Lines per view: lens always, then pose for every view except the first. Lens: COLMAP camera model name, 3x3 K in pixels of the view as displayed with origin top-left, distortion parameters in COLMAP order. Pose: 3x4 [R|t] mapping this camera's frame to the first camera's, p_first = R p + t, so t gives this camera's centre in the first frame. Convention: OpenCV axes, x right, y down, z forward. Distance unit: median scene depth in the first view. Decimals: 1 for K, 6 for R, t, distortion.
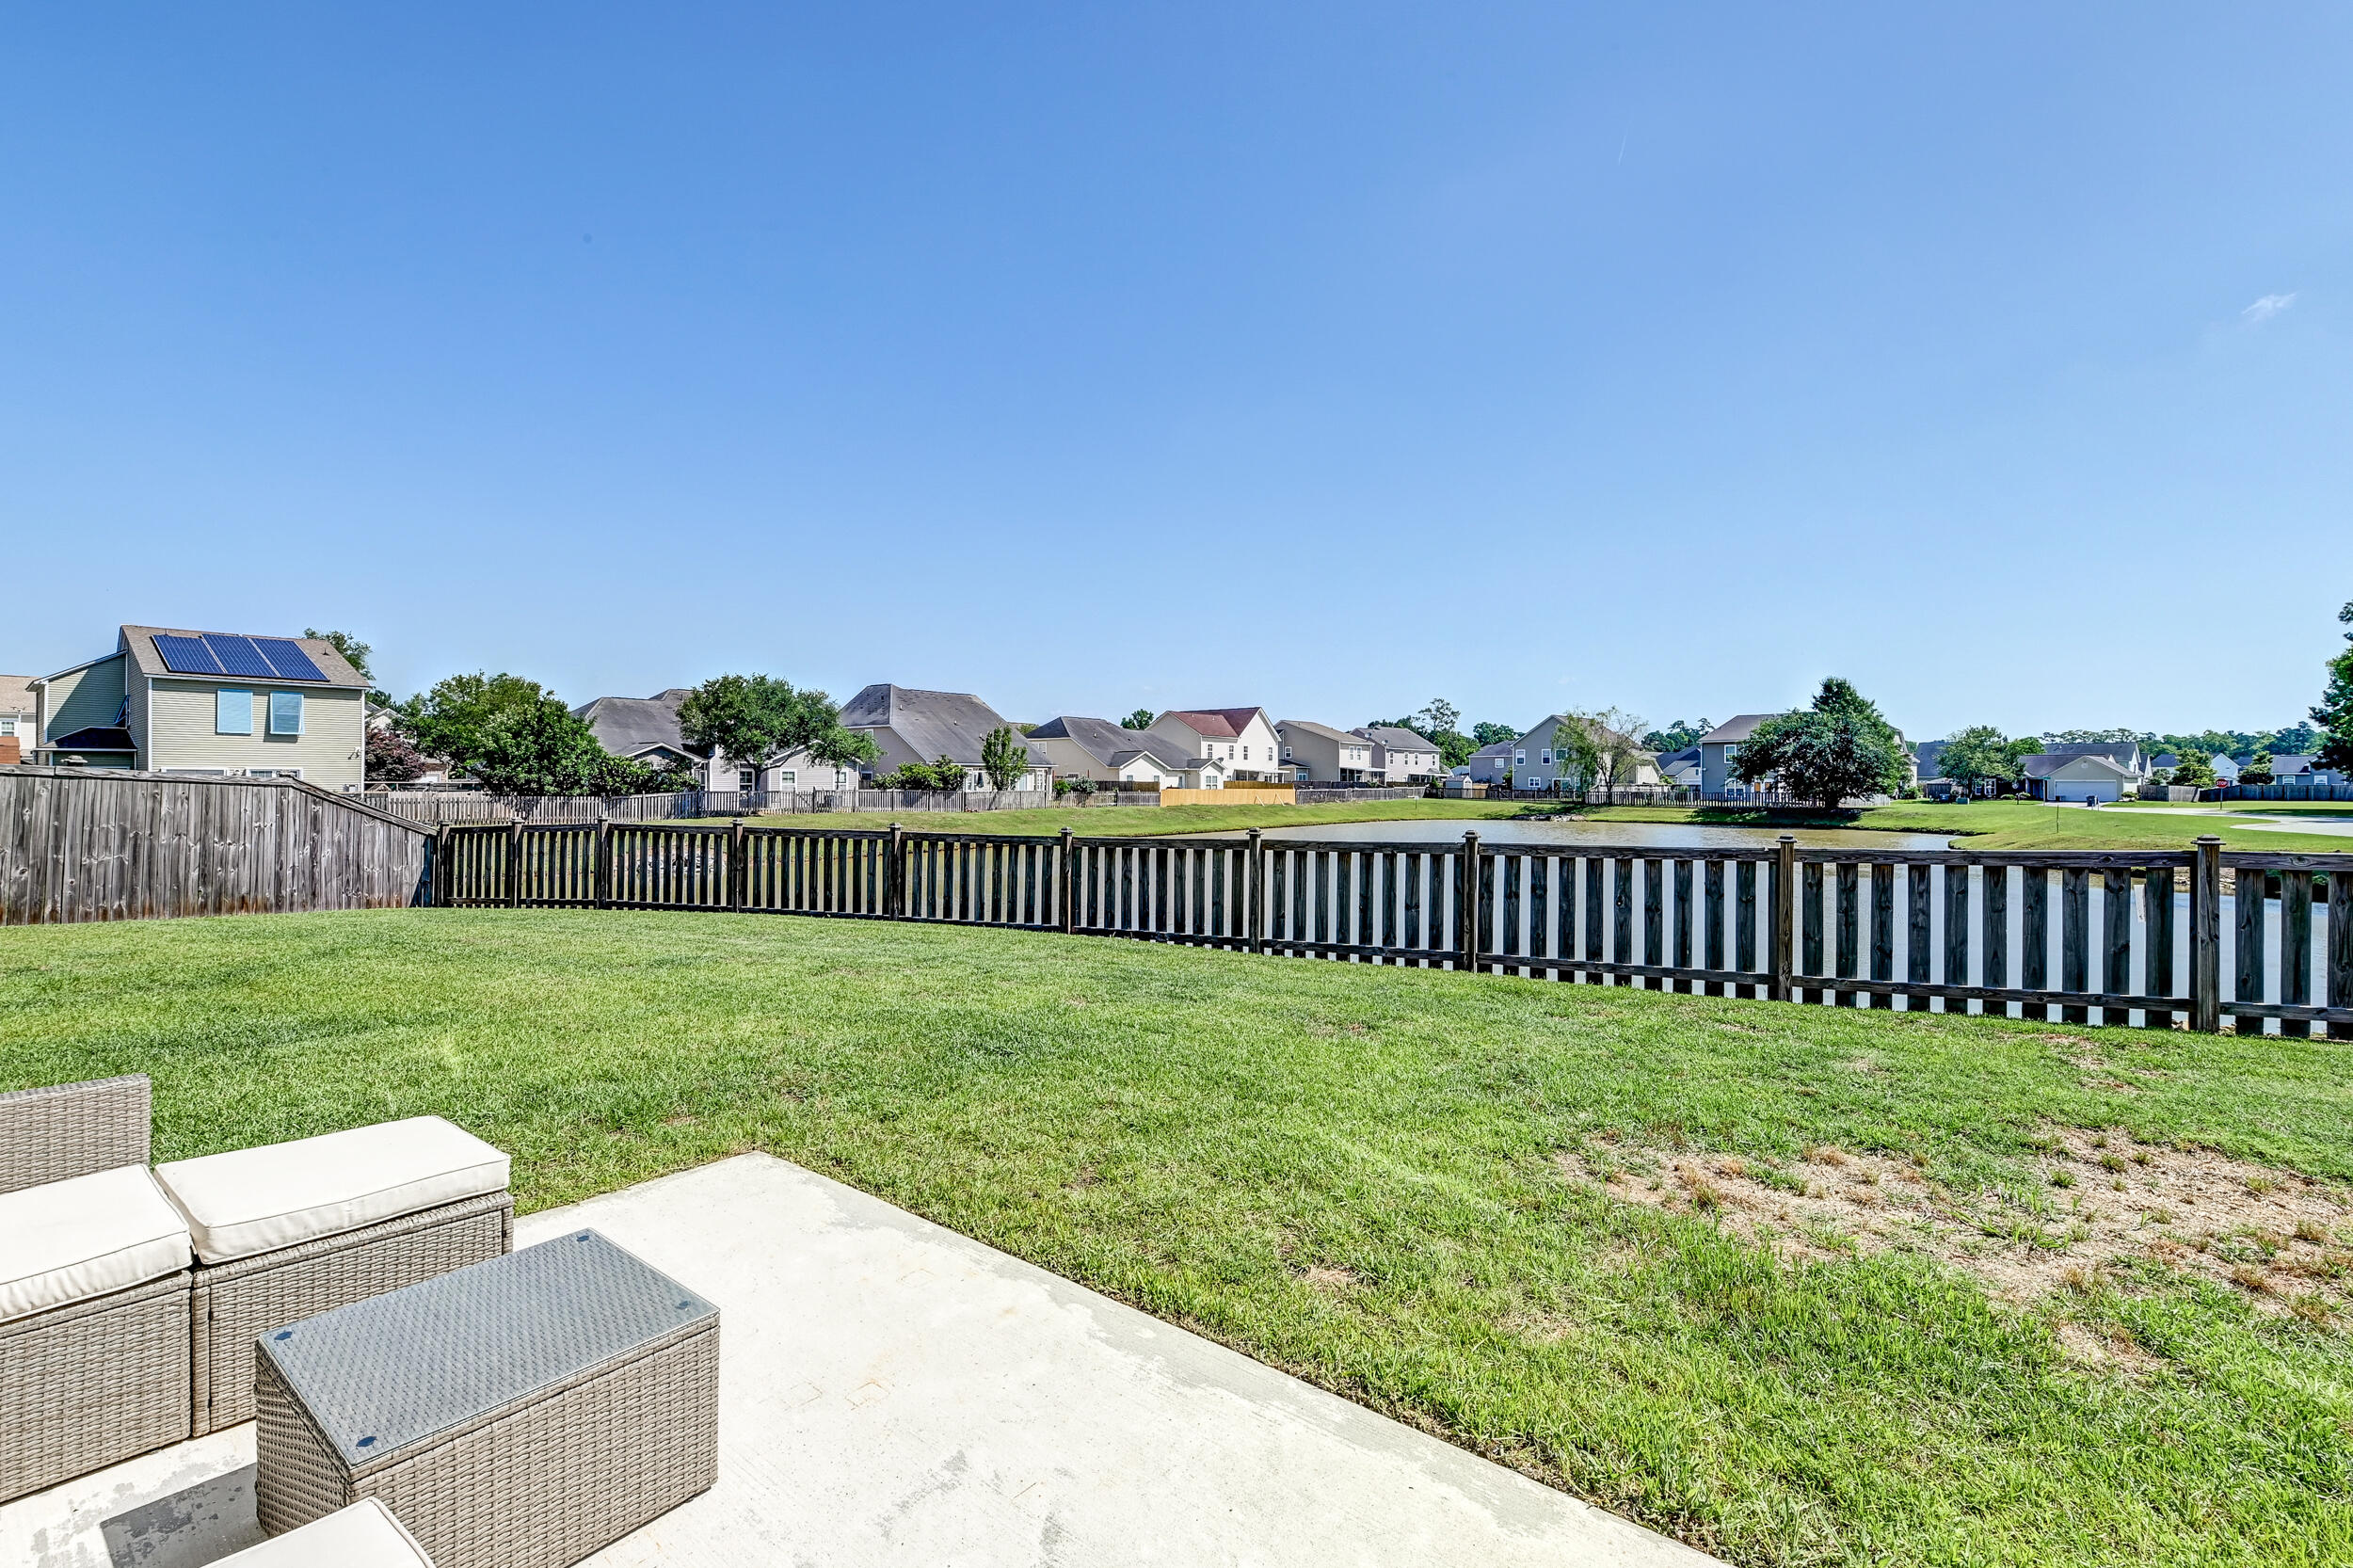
lens RADIAL K [[997.7, 0, 1176.5], [0, 997.7, 784.0], [0, 0, 1]] dist [0.019085, -0.012972]
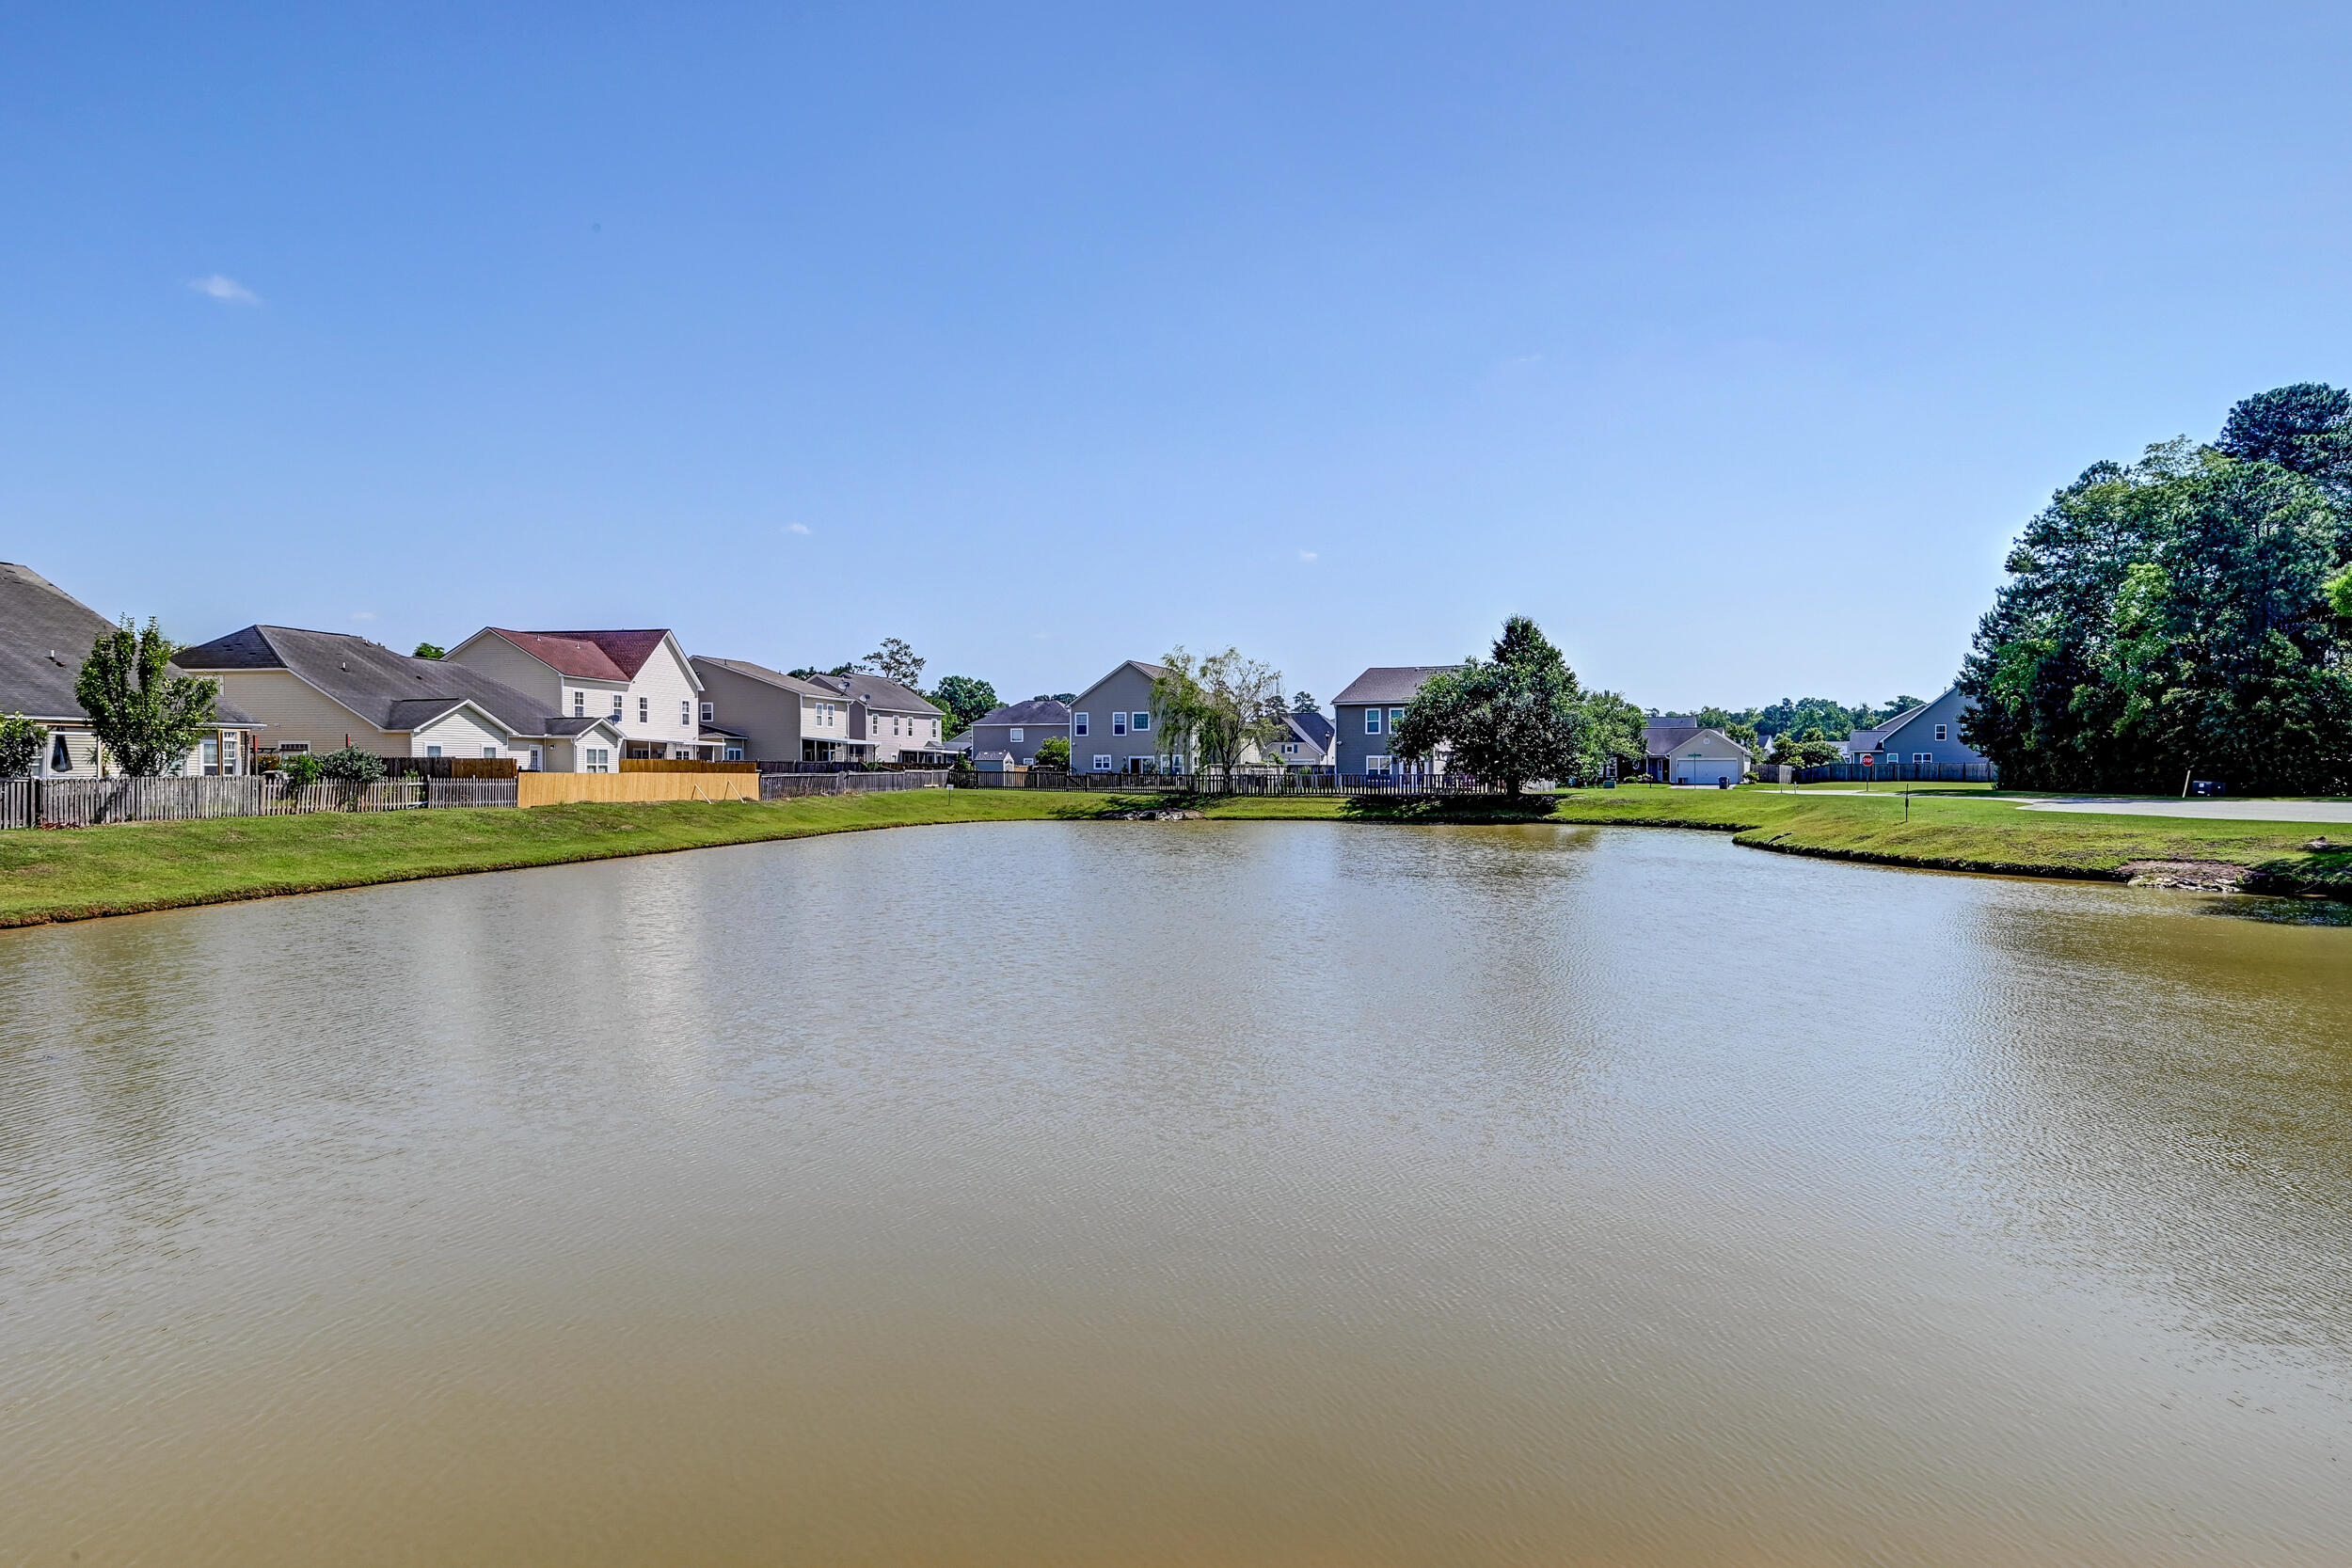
lens RADIAL K [[1467.2, 0, 1176.0], [0, 1467.2, 784.0], [0, 0, 1]] dist [0.058519, -0.000261]
pose [[0.886906, -0.008517, 0.461872, -0.062935], [0.004368, 0.999940, 0.010053, 0.004150], [-0.461930, -0.006899, 0.886890, 0.162814]]
